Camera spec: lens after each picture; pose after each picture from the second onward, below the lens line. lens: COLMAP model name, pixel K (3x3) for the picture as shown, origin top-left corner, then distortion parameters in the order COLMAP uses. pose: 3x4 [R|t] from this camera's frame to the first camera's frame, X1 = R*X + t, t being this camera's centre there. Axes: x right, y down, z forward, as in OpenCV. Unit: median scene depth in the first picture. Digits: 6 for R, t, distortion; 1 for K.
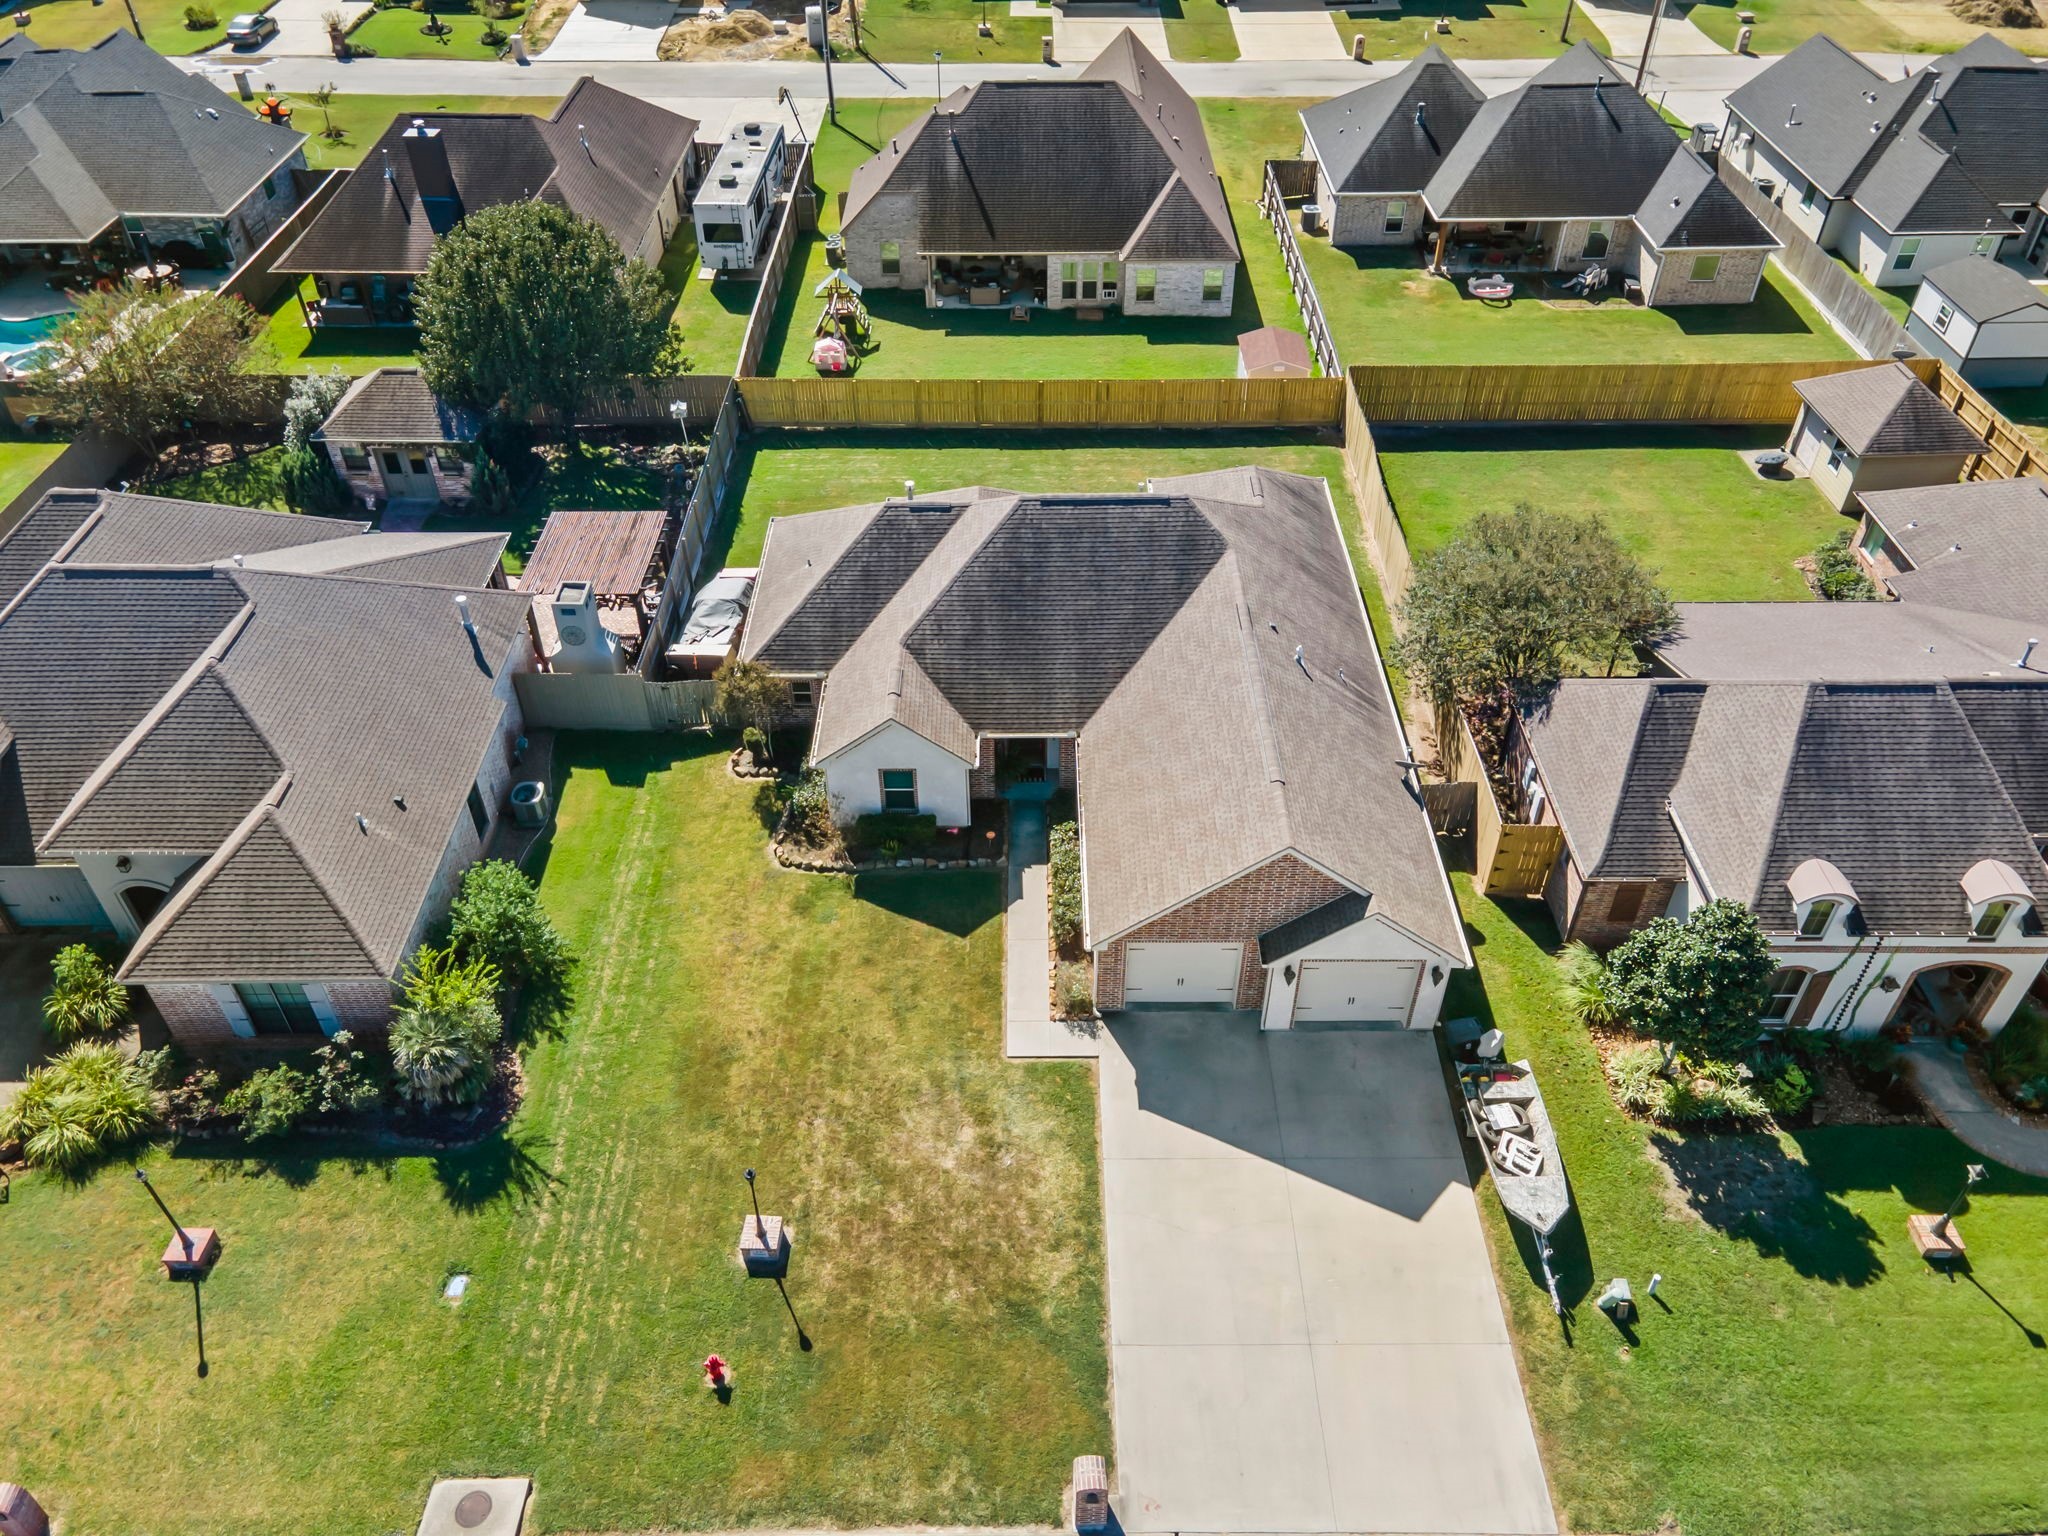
lens RADIAL K [[1476.0, 0, 1029.6], [0, 1476.0, 777.4], [0, 0, 1]] dist [0.017858, 0.030853]
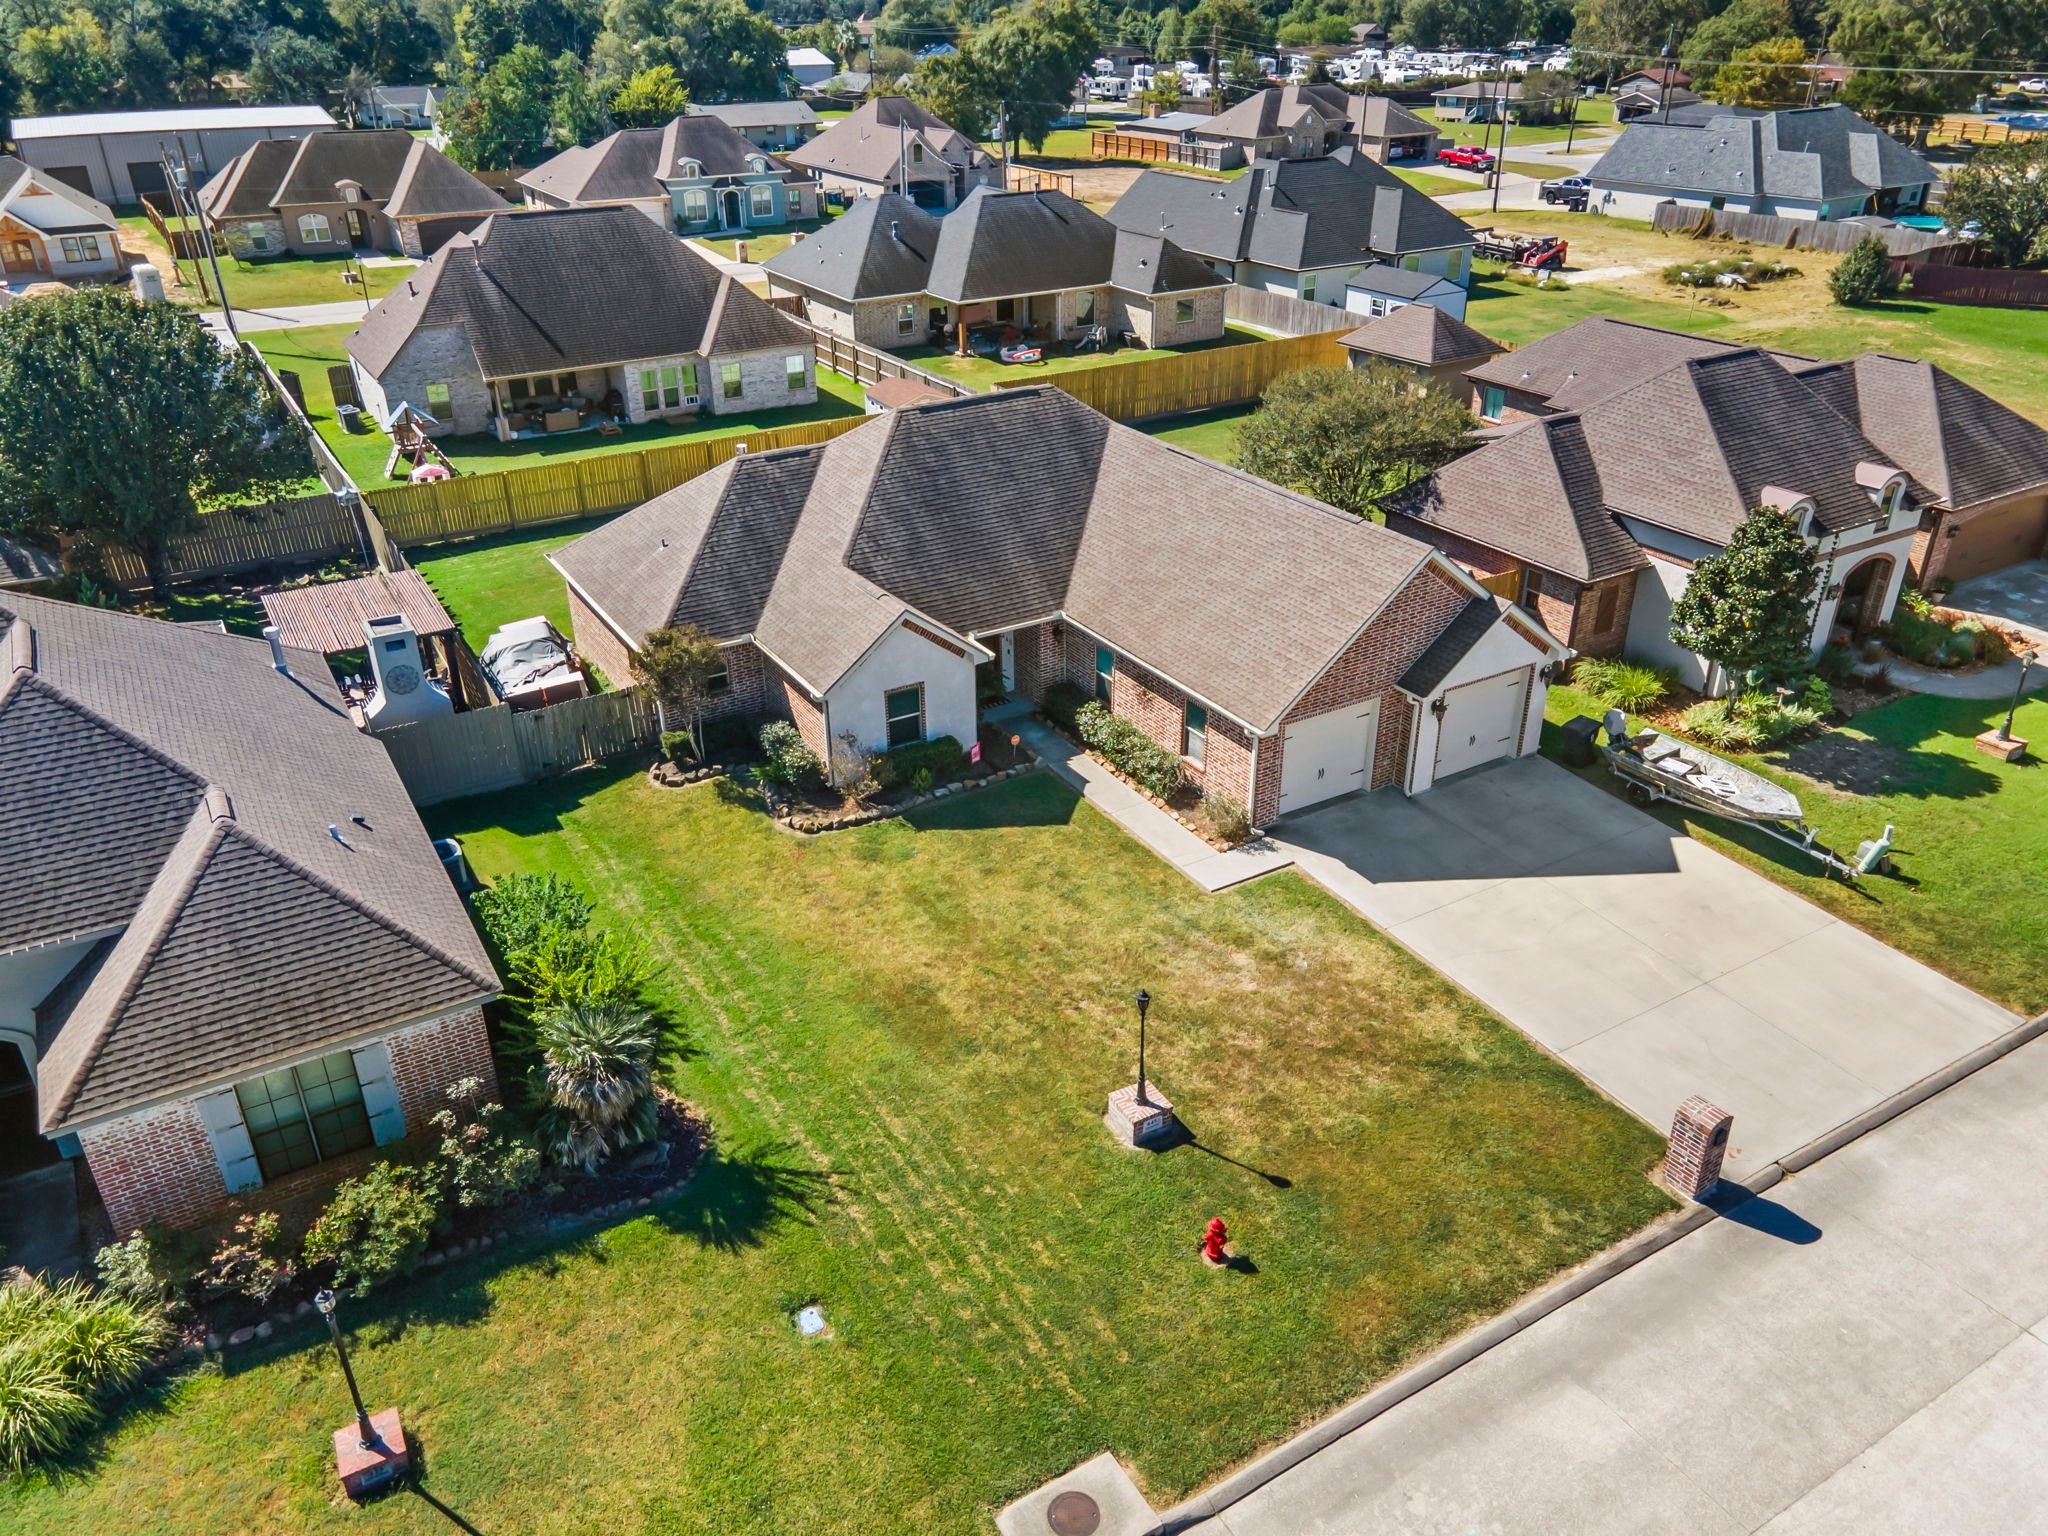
lens RADIAL K [[1476.0, 0, 1022.2], [0, 1476.0, 782.2], [0, 0, 1]] dist [0.017858, 0.030853]
pose [[0.860350, -0.250231, 0.444053, -0.471295], [0.342393, 0.929094, -0.139824, 0.209850], [-0.377579, 0.272338, 0.885023, 0.257096]]
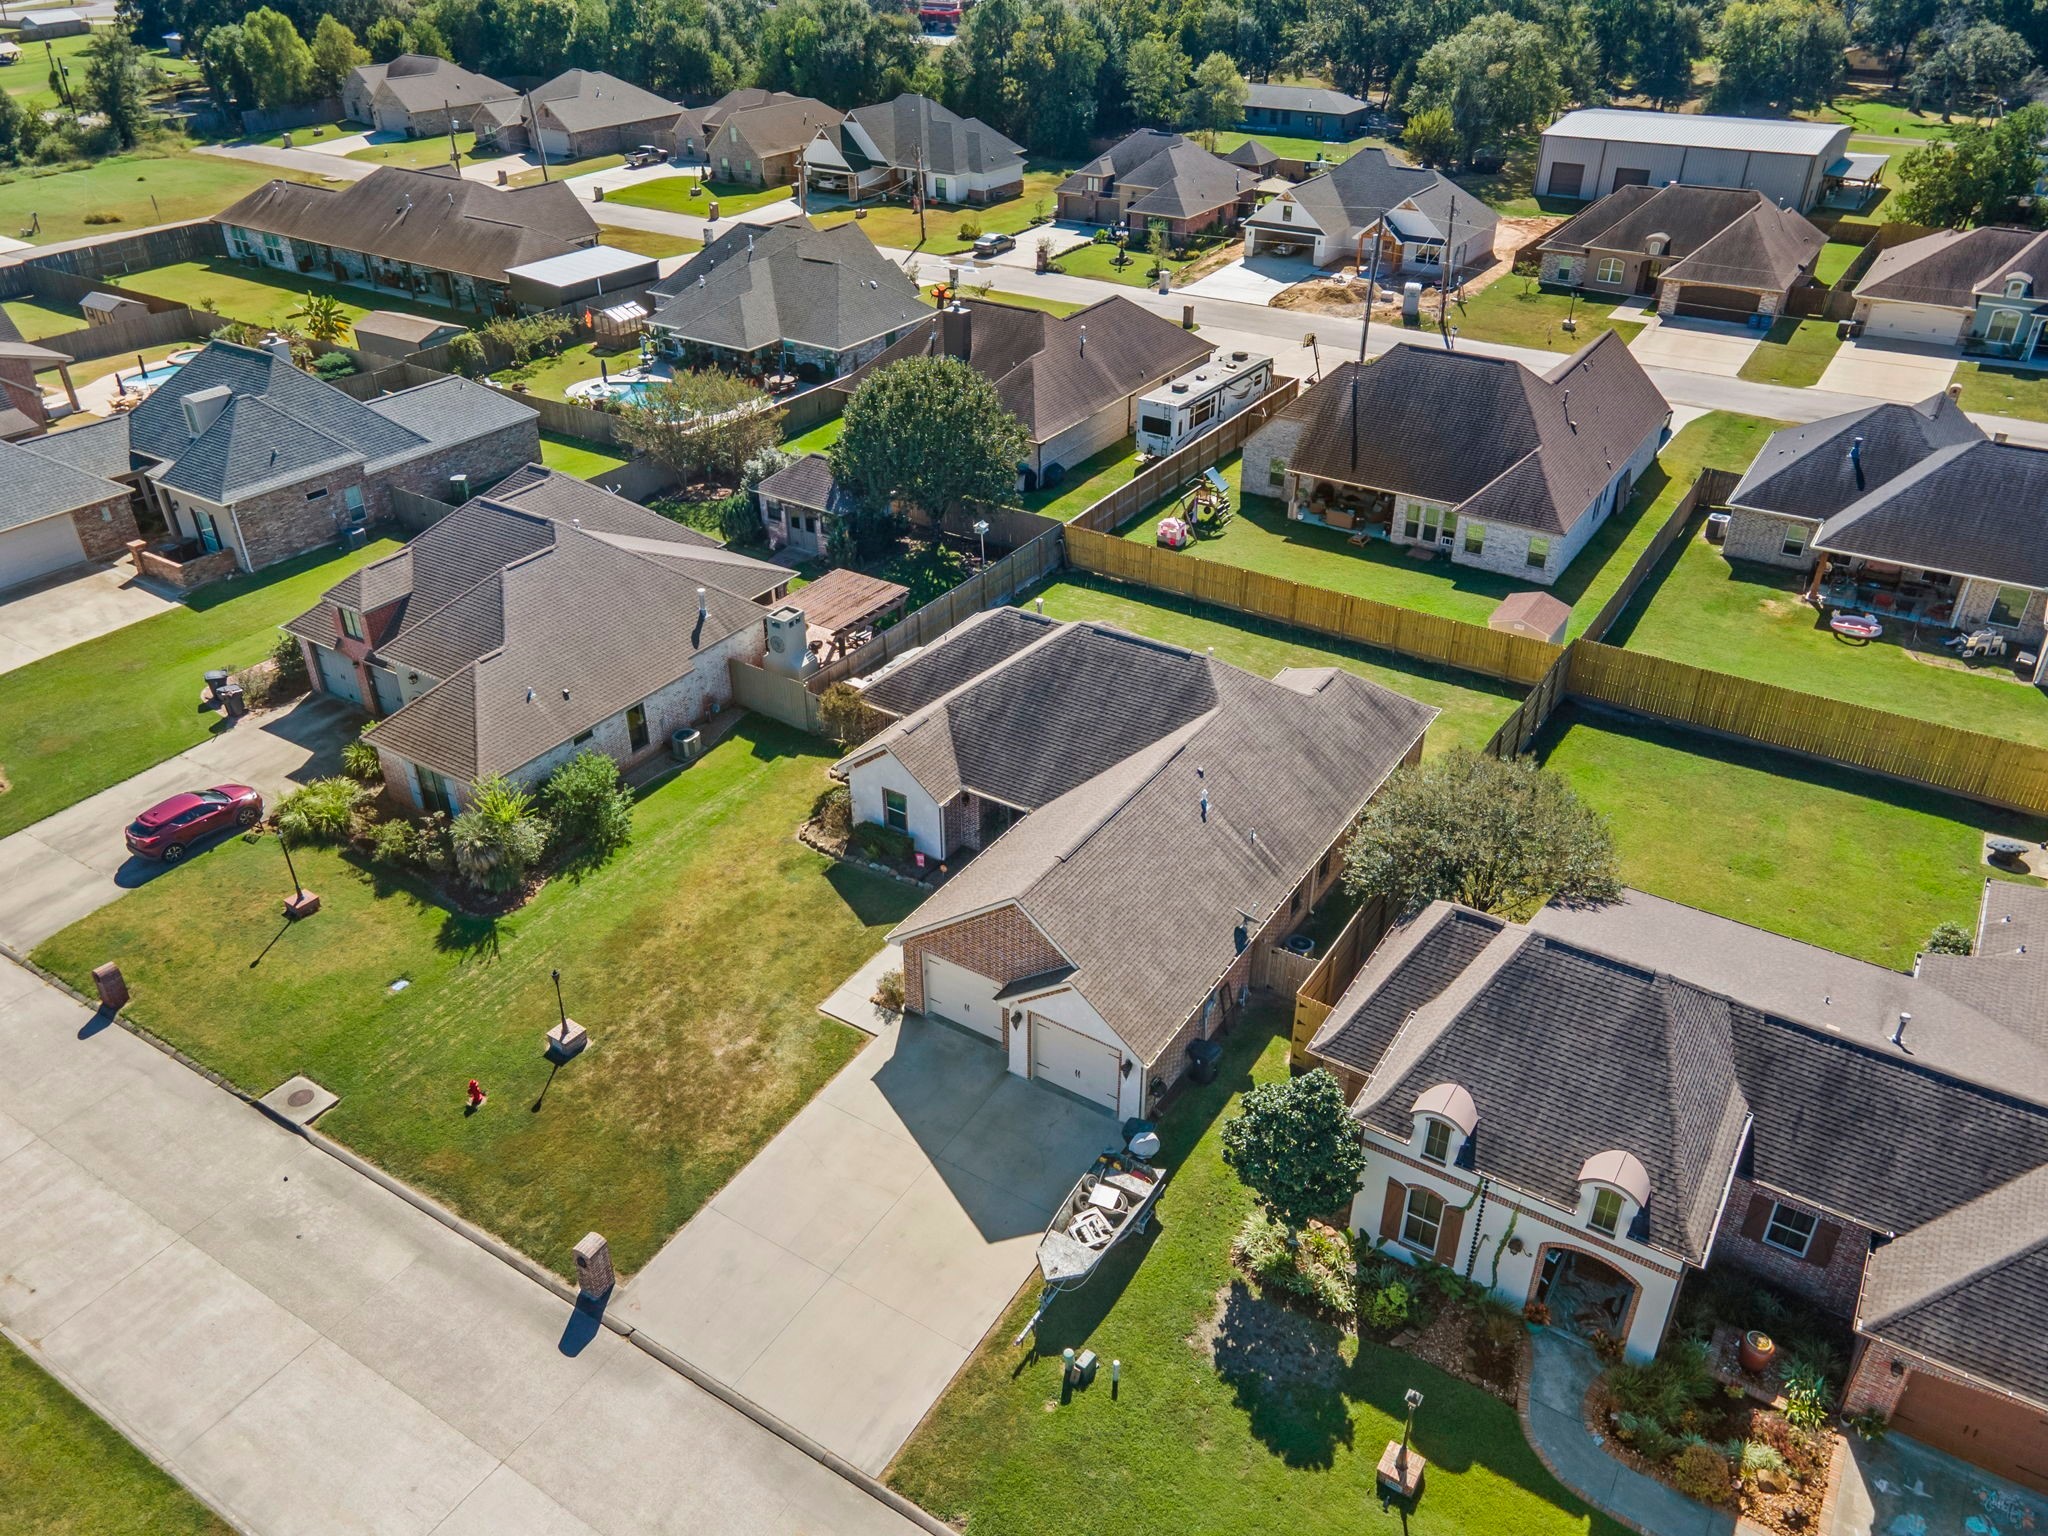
lens RADIAL K [[1476.0, 0, 1038.4], [0, 1476.0, 767.3], [0, 0, 1]] dist [0.017858, 0.030853]
pose [[0.845251, 0.287225, -0.450614, 0.629519], [-0.357835, 0.930513, -0.078100, 0.031888], [0.396870, 0.227260, 0.889296, -0.069505]]
